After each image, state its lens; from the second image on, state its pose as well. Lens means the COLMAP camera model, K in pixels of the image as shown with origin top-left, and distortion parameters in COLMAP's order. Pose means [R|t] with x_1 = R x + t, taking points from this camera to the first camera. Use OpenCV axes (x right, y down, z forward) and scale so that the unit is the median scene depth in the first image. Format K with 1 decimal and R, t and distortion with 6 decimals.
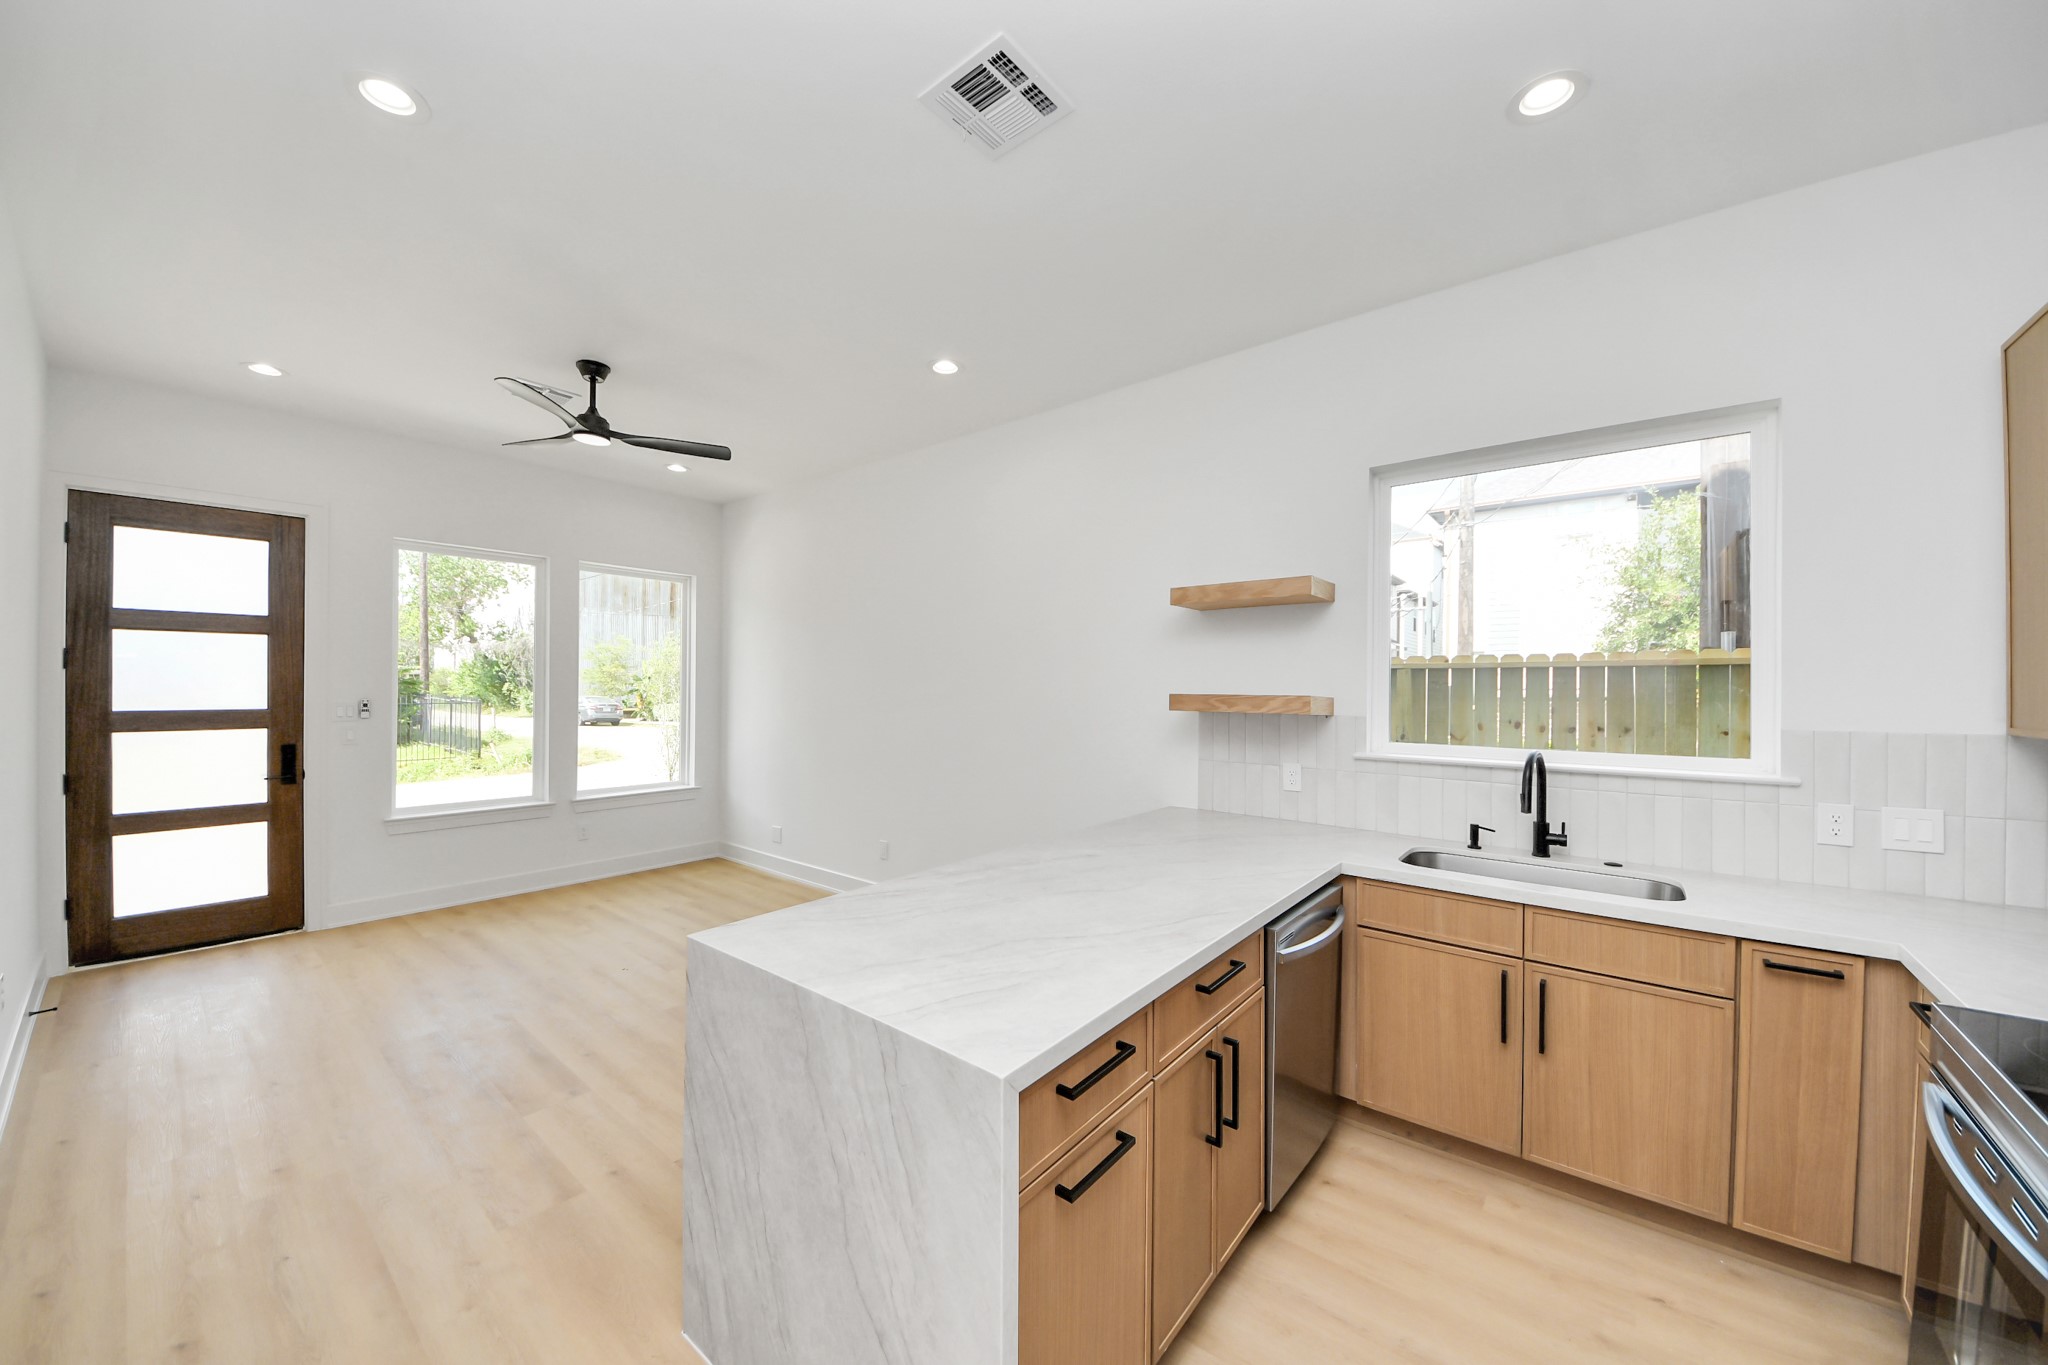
lens RADIAL K [[716.1, 0, 1013.7], [0, 716.1, 686.3], [0, 0, 1]] dist [0.025307, -0.018128]
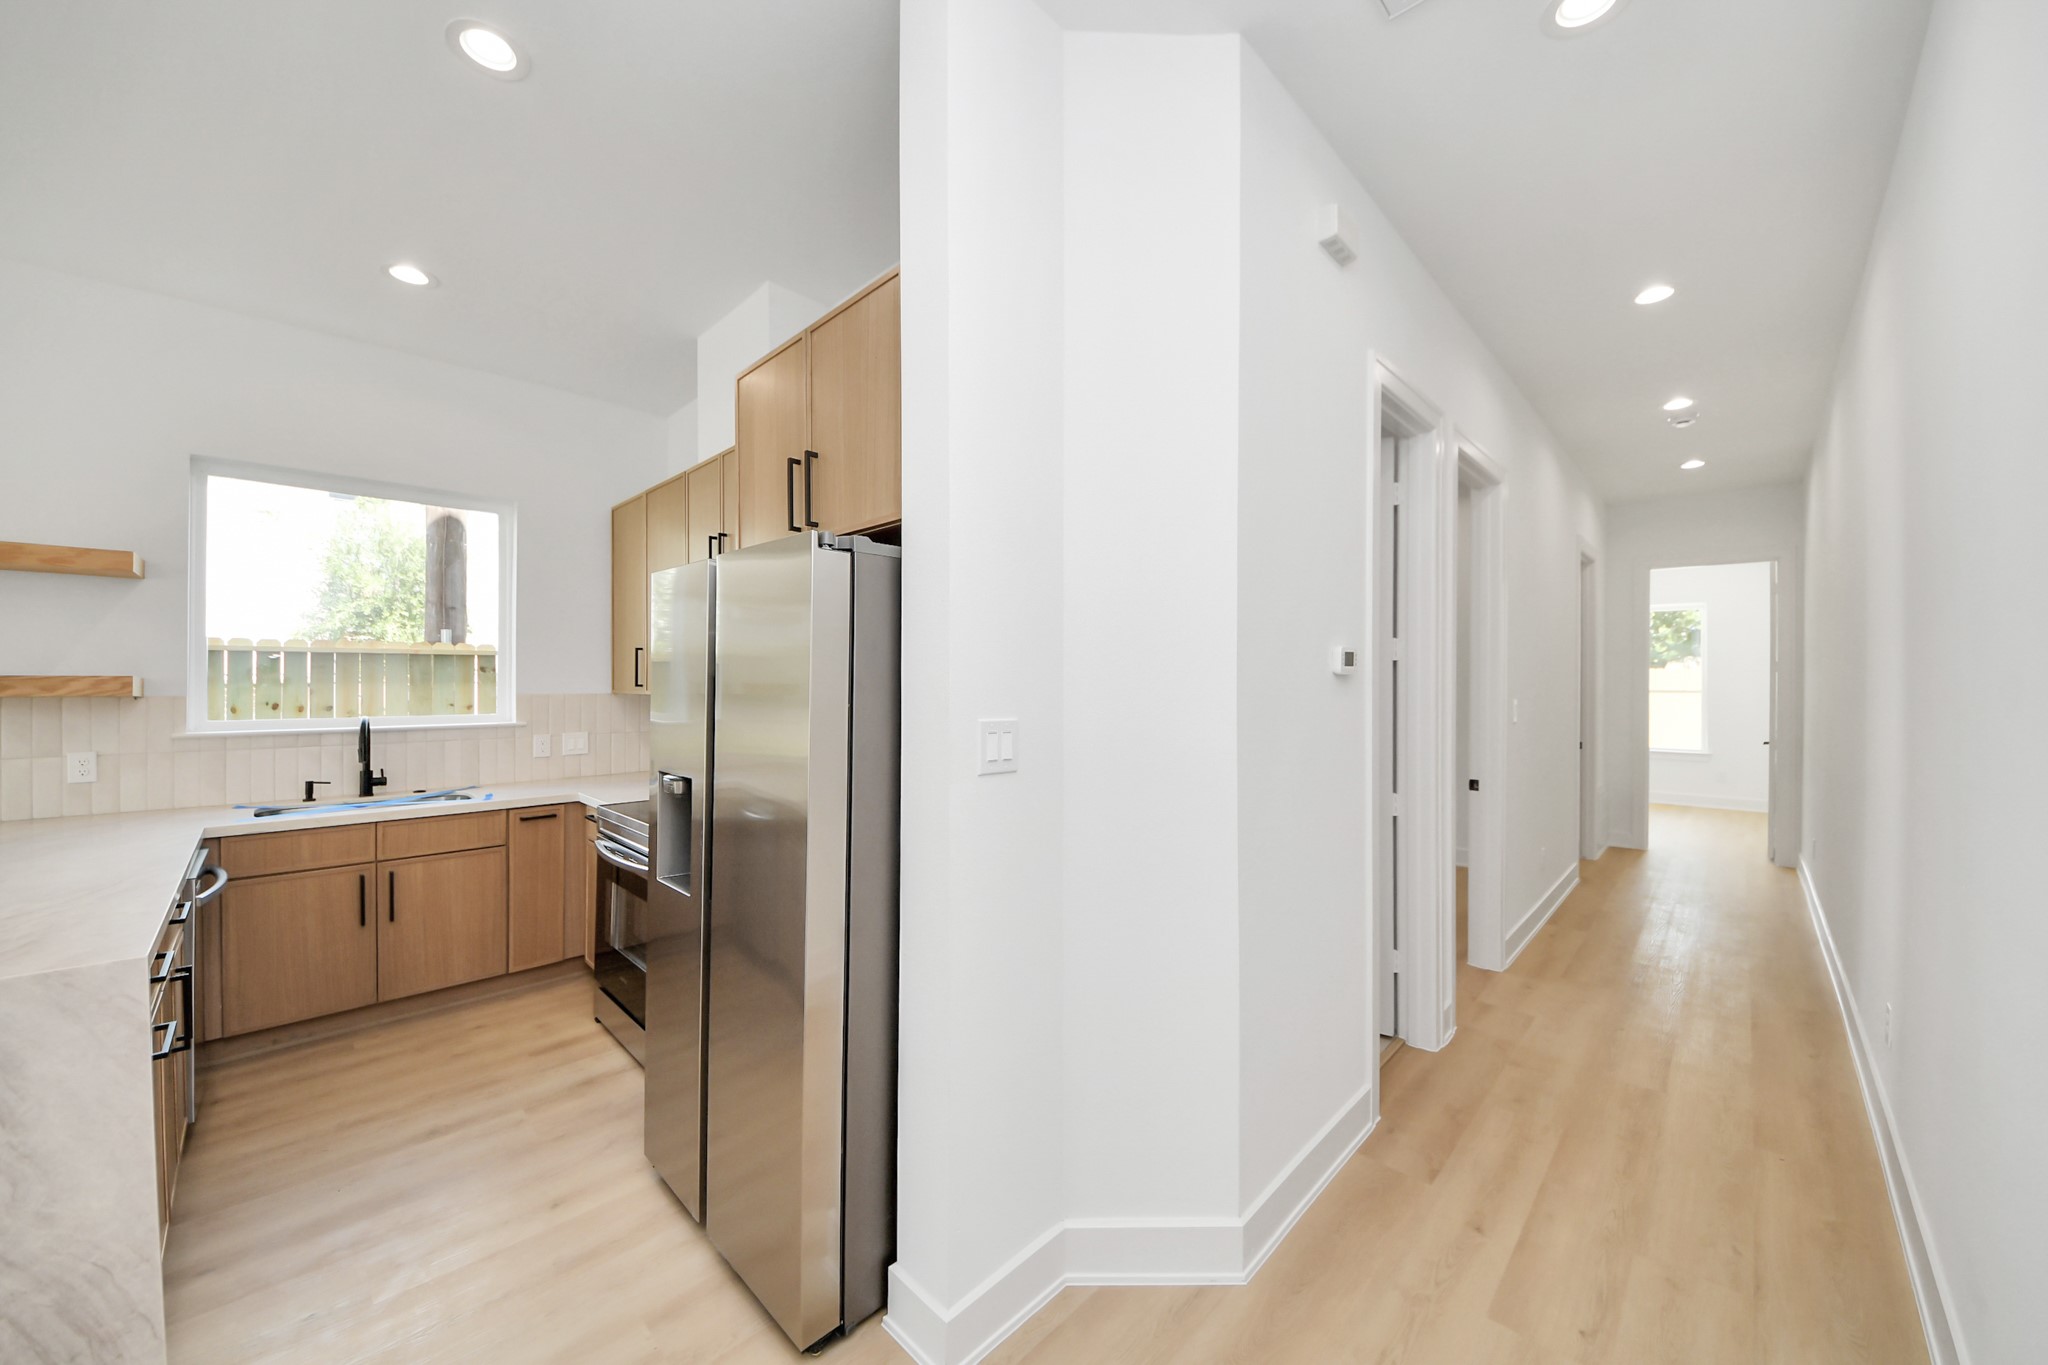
lens RADIAL K [[729.9, 0, 1024.0], [0, 729.9, 682.5], [0, 0, 1]] dist [0.032542, -0.019079]
pose [[0.078445, -0.009496, 0.996873, -0.368395], [-0.003003, 0.999948, 0.009761, 0.006173], [-0.996914, -0.003759, 0.078413, -0.217073]]
